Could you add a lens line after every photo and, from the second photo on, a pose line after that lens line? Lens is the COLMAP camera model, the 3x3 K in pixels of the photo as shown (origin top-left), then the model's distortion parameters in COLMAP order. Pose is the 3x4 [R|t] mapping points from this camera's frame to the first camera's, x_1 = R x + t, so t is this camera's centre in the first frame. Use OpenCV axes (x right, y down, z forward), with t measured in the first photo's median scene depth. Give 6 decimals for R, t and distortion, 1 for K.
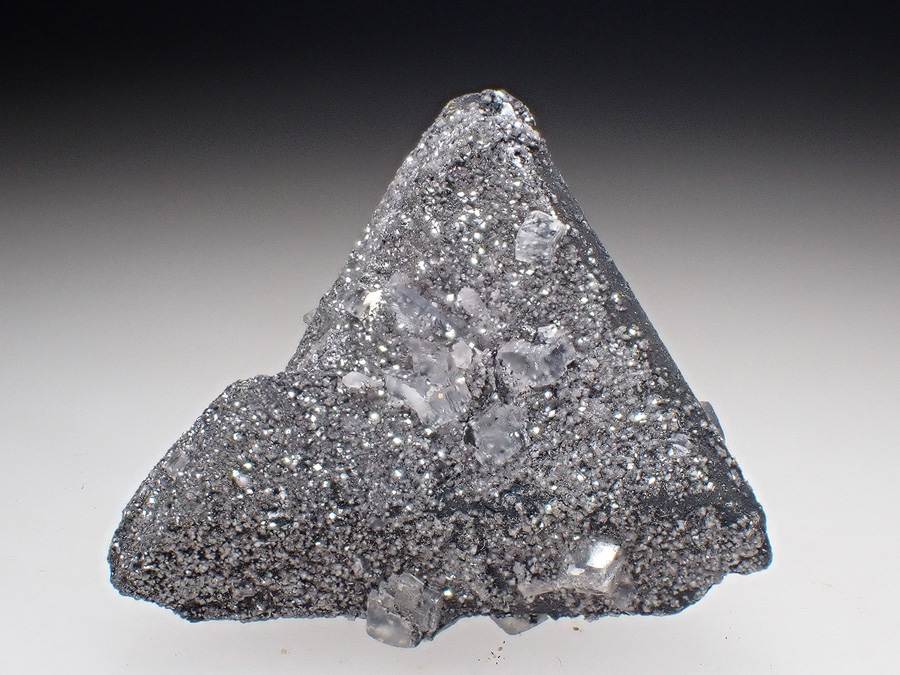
lens RADIAL K [[2157.0, 0, 449.7], [0, 2157.0, 337.4], [0, 0, 1]] dist [-0.069824, 0.000000]
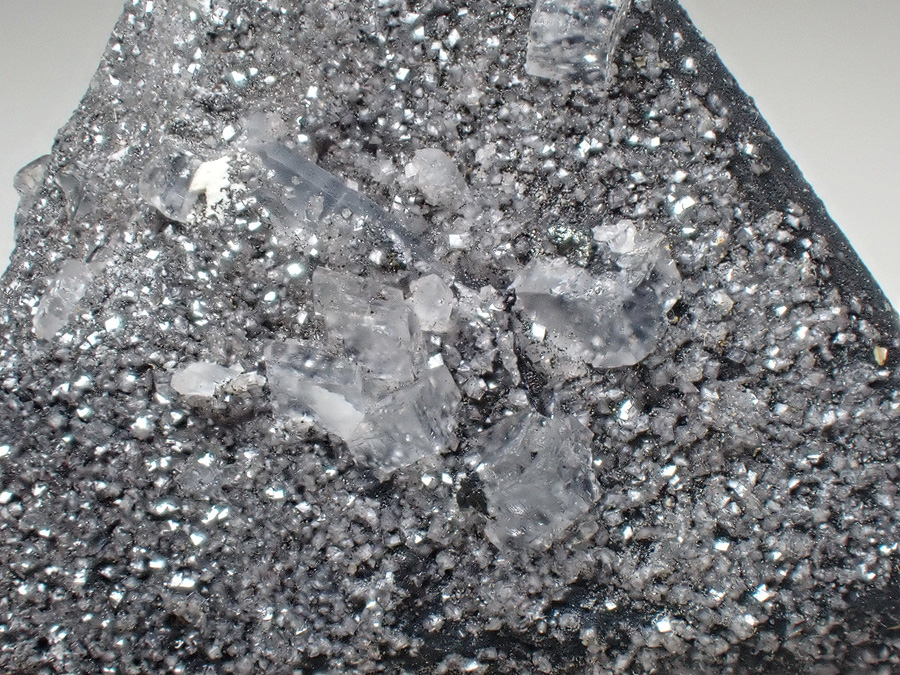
lens RADIAL K [[2954.3, 0, 450.5], [0, 2954.3, 337.2], [0, 0, 1]] dist [0.044137, 0.000000]
pose [[0.984553, -0.078354, 0.156578, -0.087978], [0.051491, 0.984307, 0.168787, -0.089063], [-0.167345, -0.158117, 0.973136, 0.402760]]
